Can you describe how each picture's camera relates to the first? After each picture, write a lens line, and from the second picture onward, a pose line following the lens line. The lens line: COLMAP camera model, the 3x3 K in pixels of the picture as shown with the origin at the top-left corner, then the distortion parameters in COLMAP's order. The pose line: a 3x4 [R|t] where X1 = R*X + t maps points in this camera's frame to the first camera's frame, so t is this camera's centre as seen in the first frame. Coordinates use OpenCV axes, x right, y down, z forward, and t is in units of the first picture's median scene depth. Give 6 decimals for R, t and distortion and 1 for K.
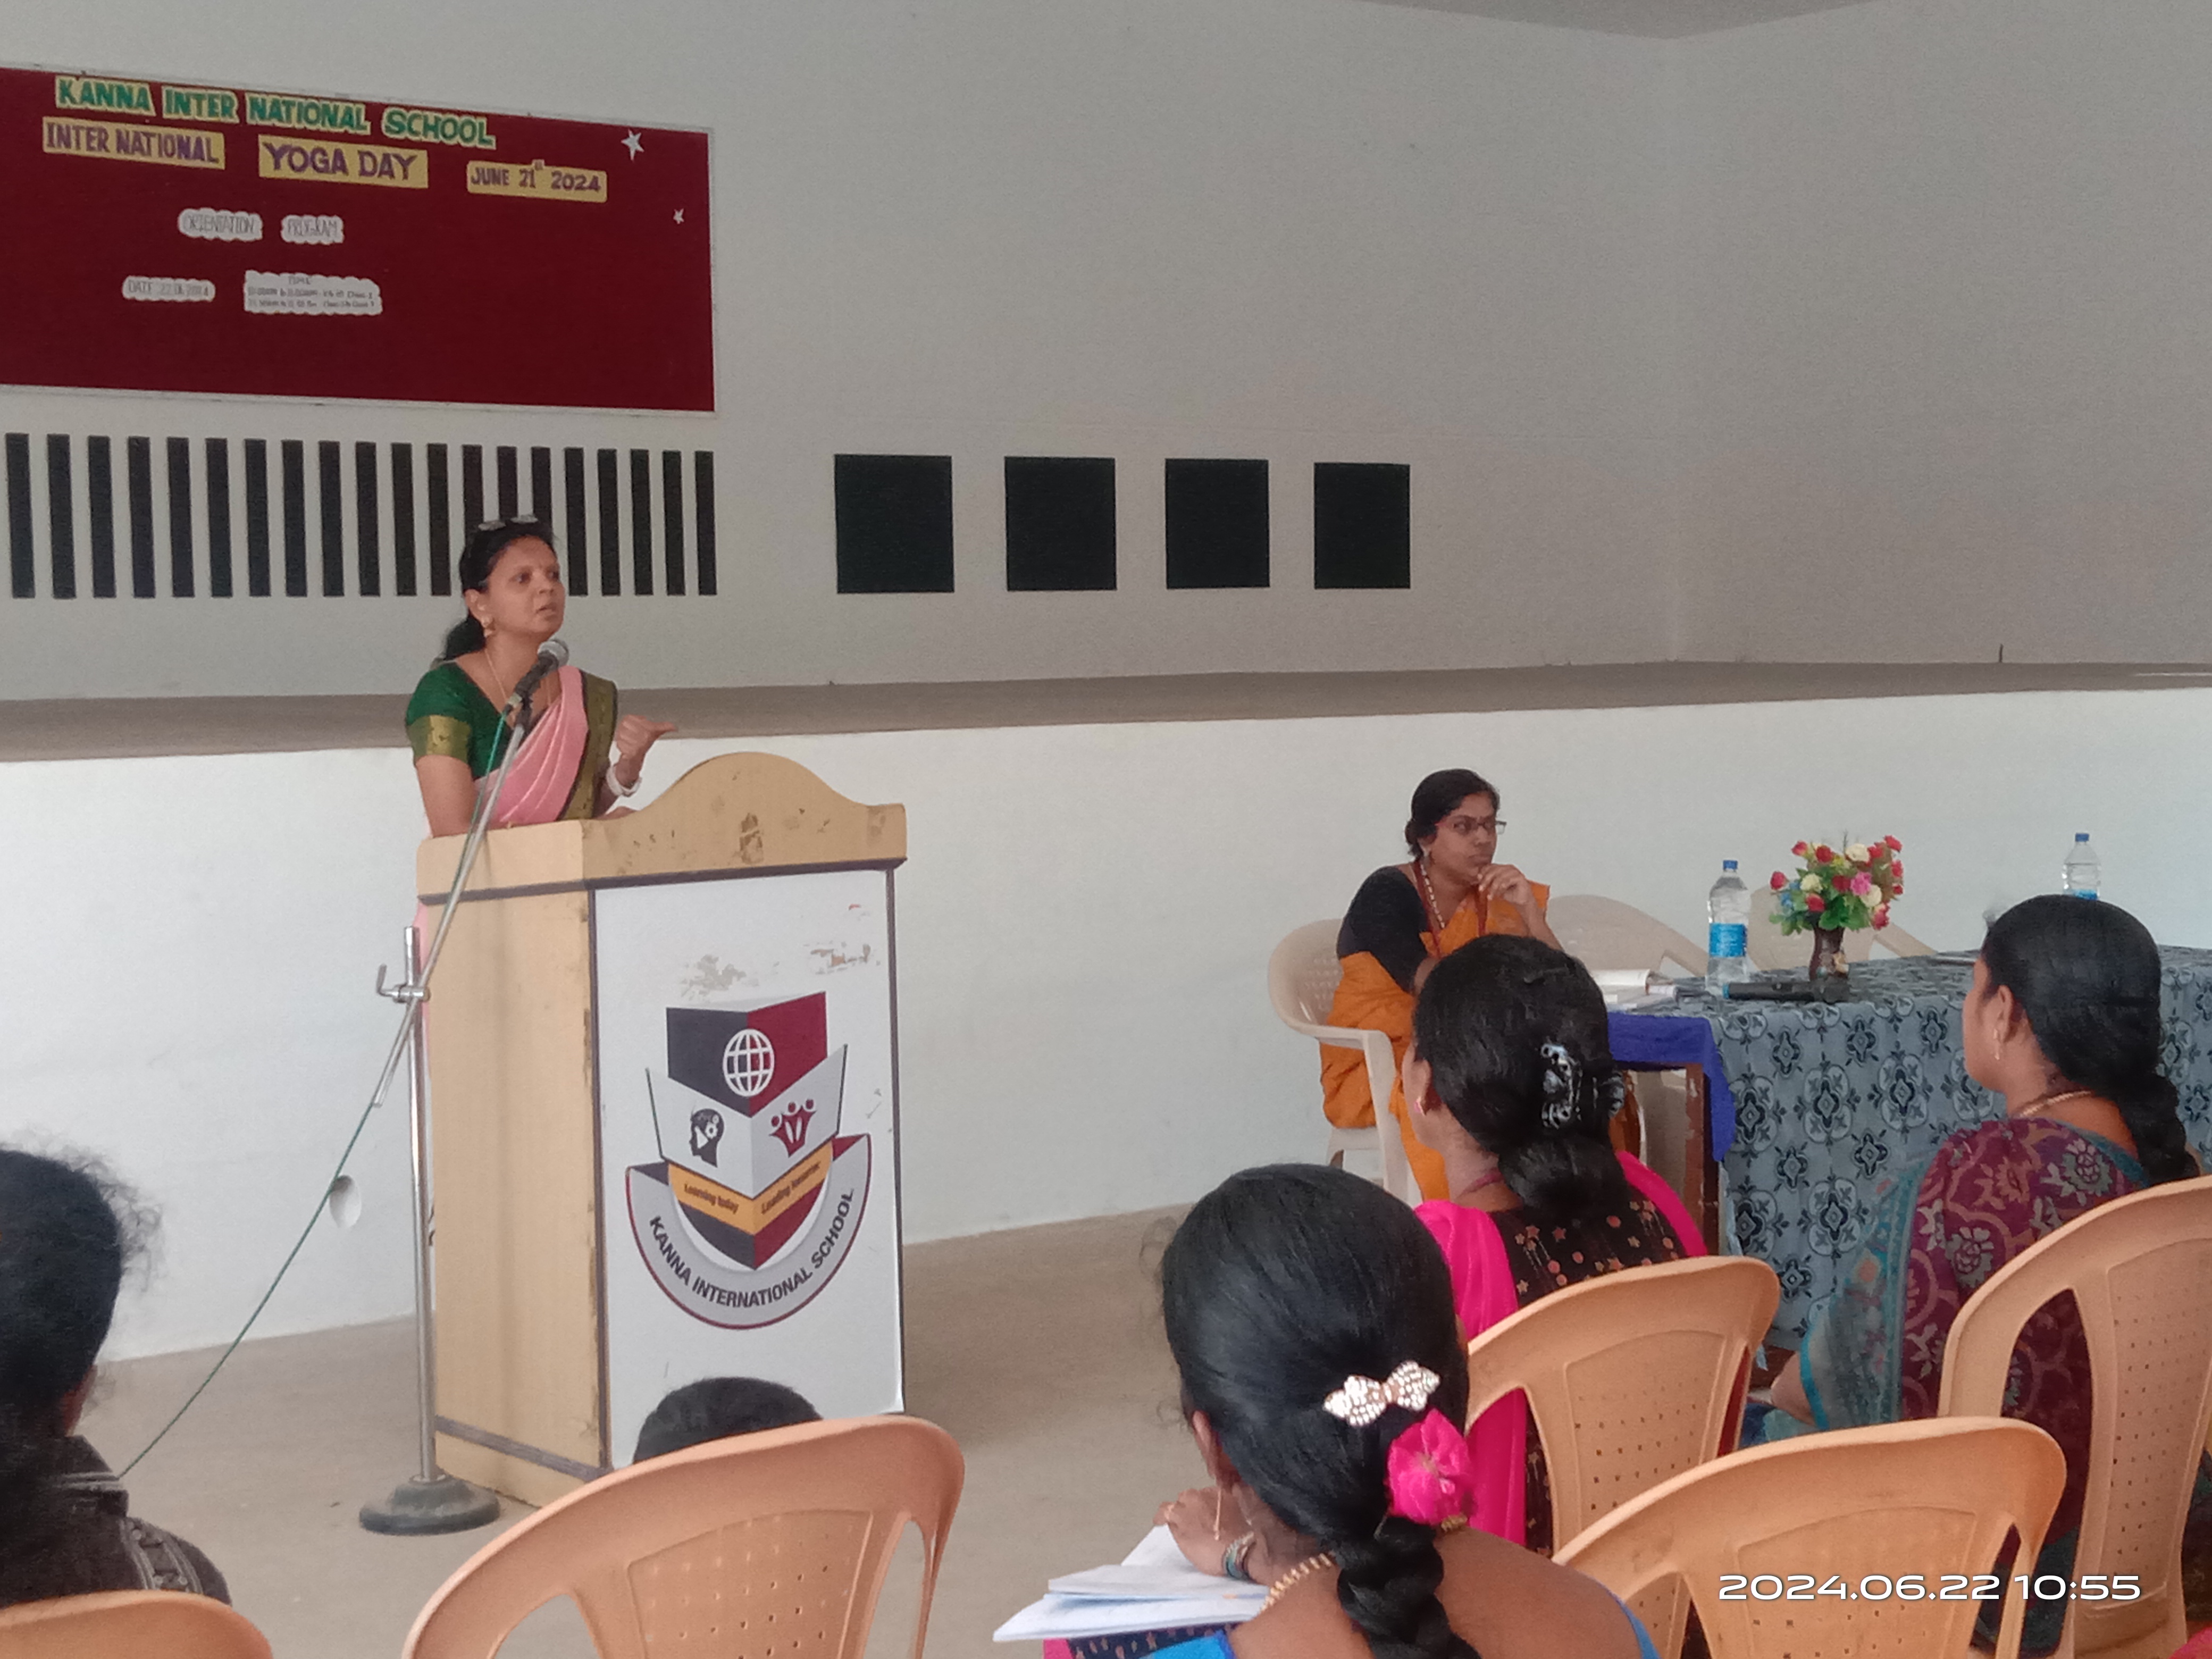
lens RADIAL K [[3562.9, 0, 1178.9], [0, 3562.9, 828.9], [0, 0, 1]] dist [0.047361, 0.000000]
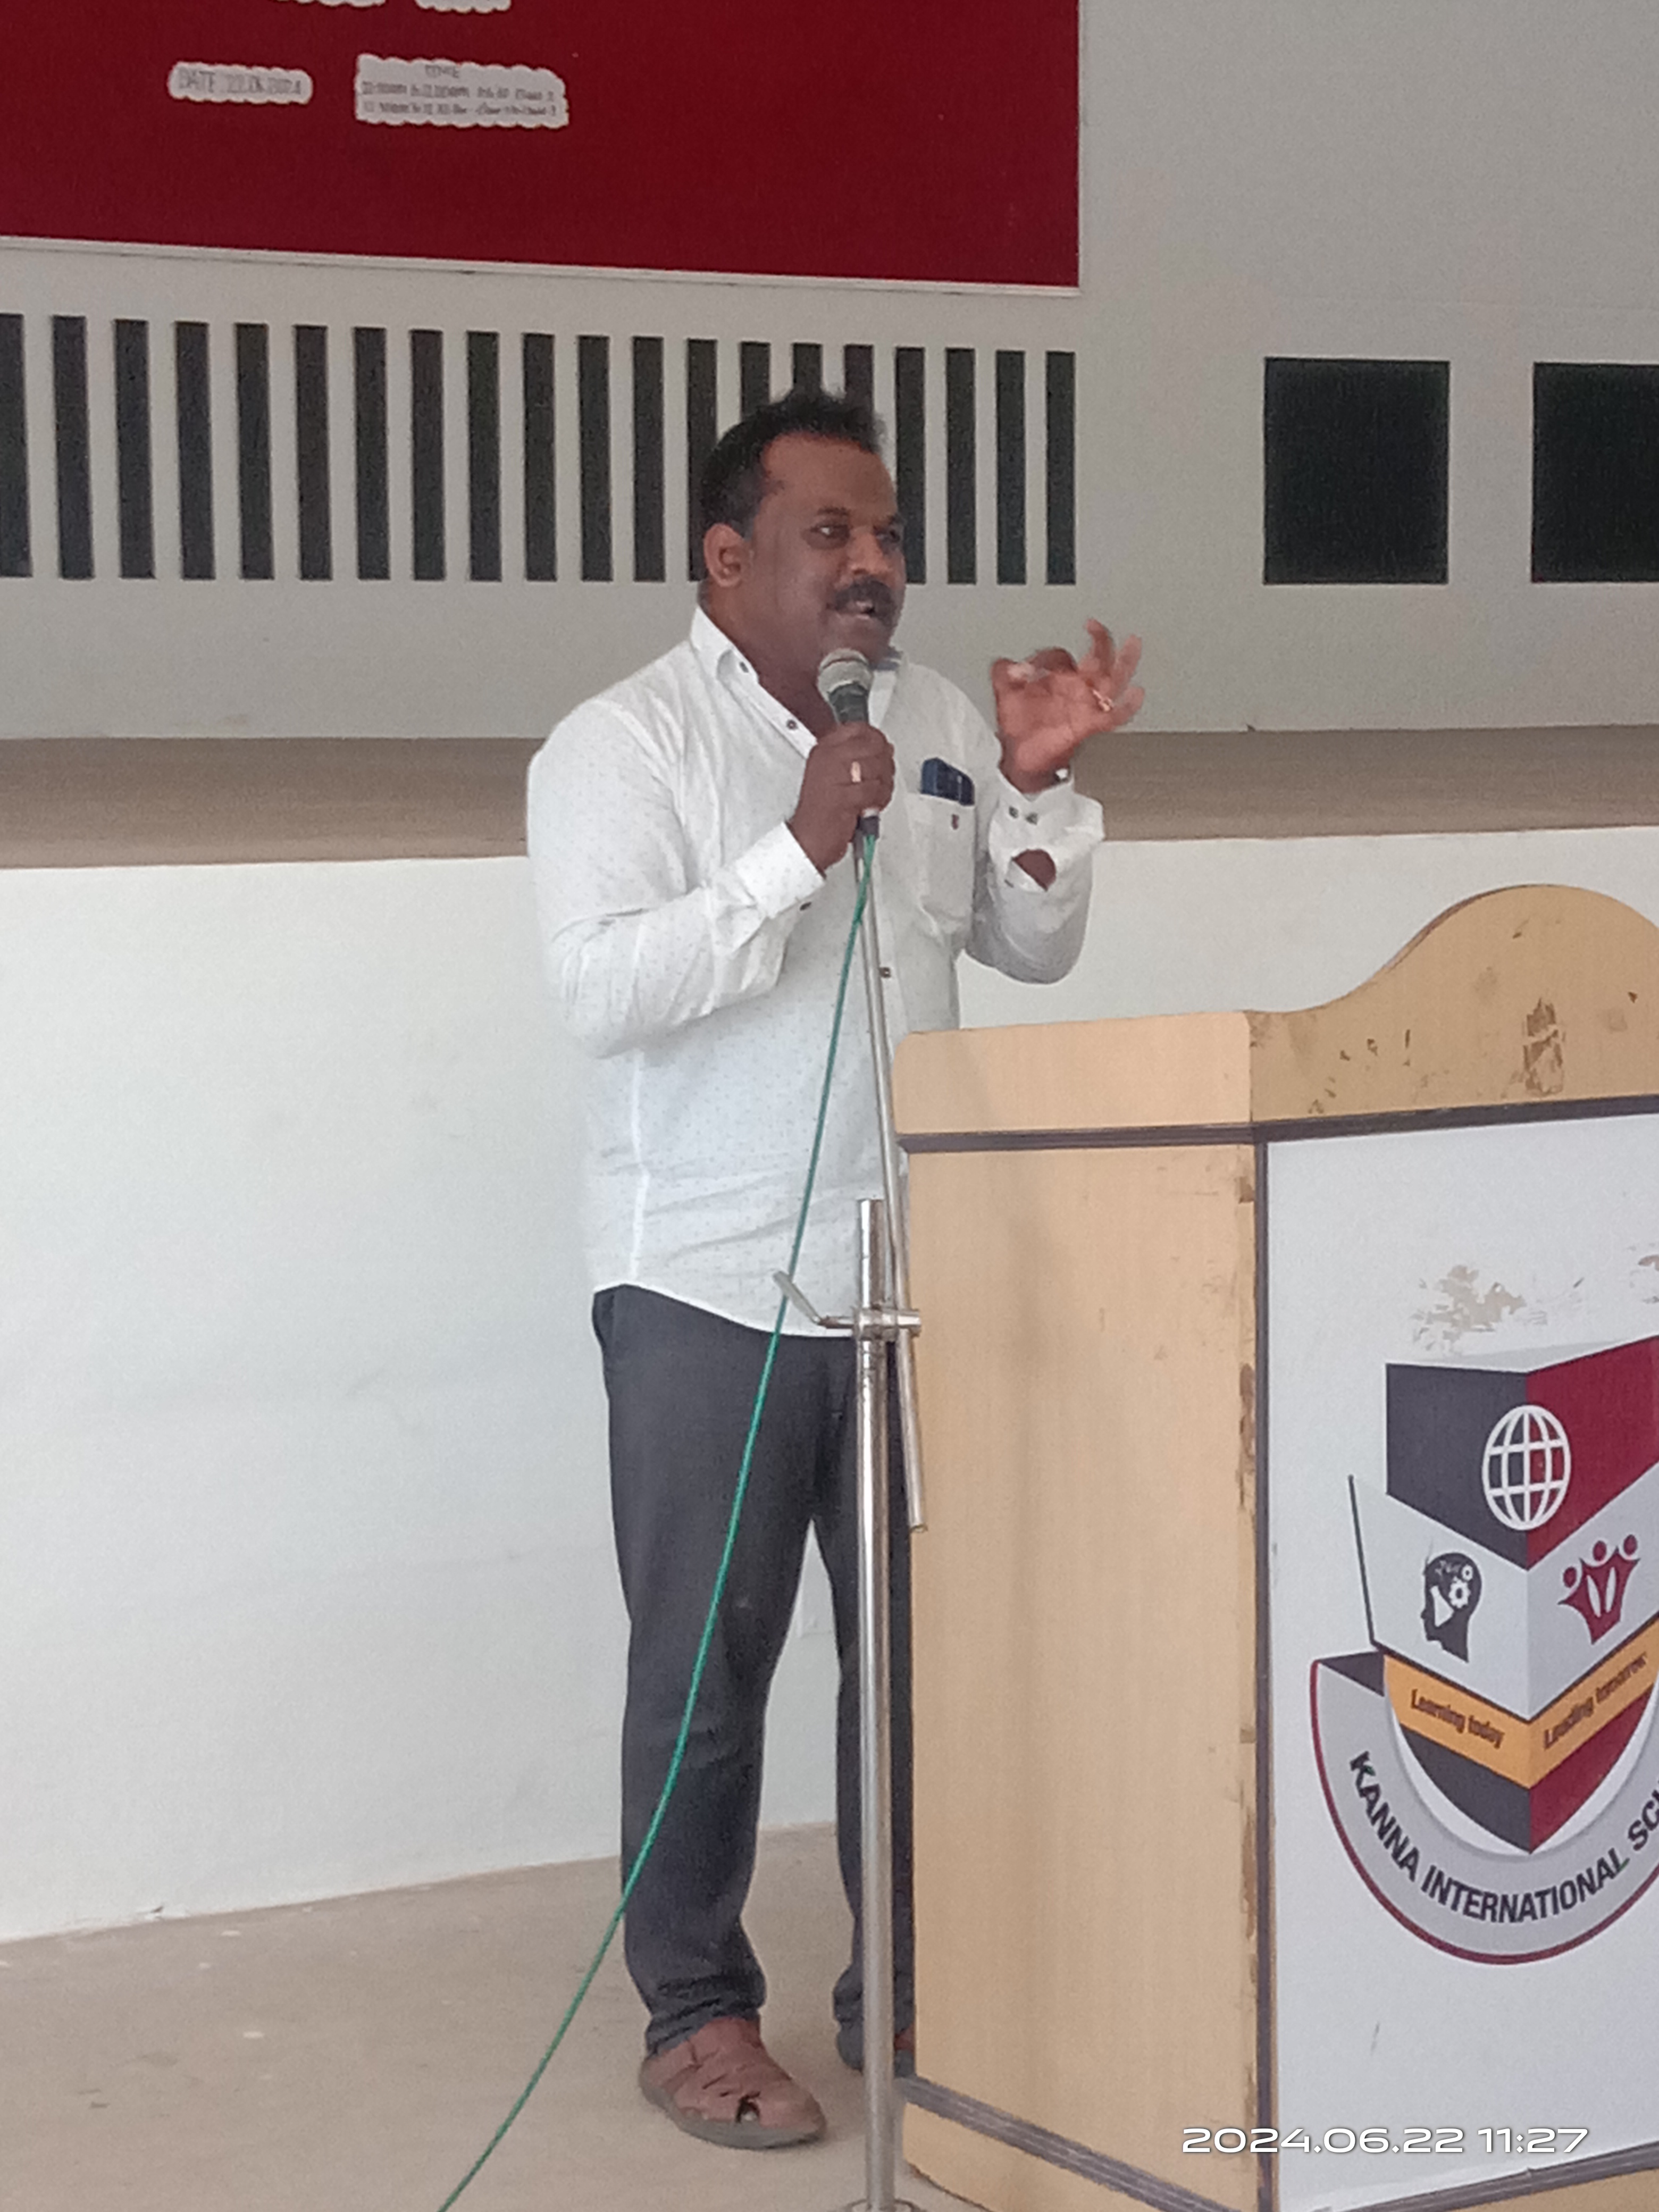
lens RADIAL K [[5119.8, 0, 862.8], [0, 5119.8, 1179.0], [0, 0, 1]] dist [0.118538, 0.000000]
pose [[0.992568, 0.023602, -0.119382, -0.127812], [-0.017668, 0.998567, 0.050519, -0.014450], [0.120403, -0.048035, 0.991562, 0.226829]]
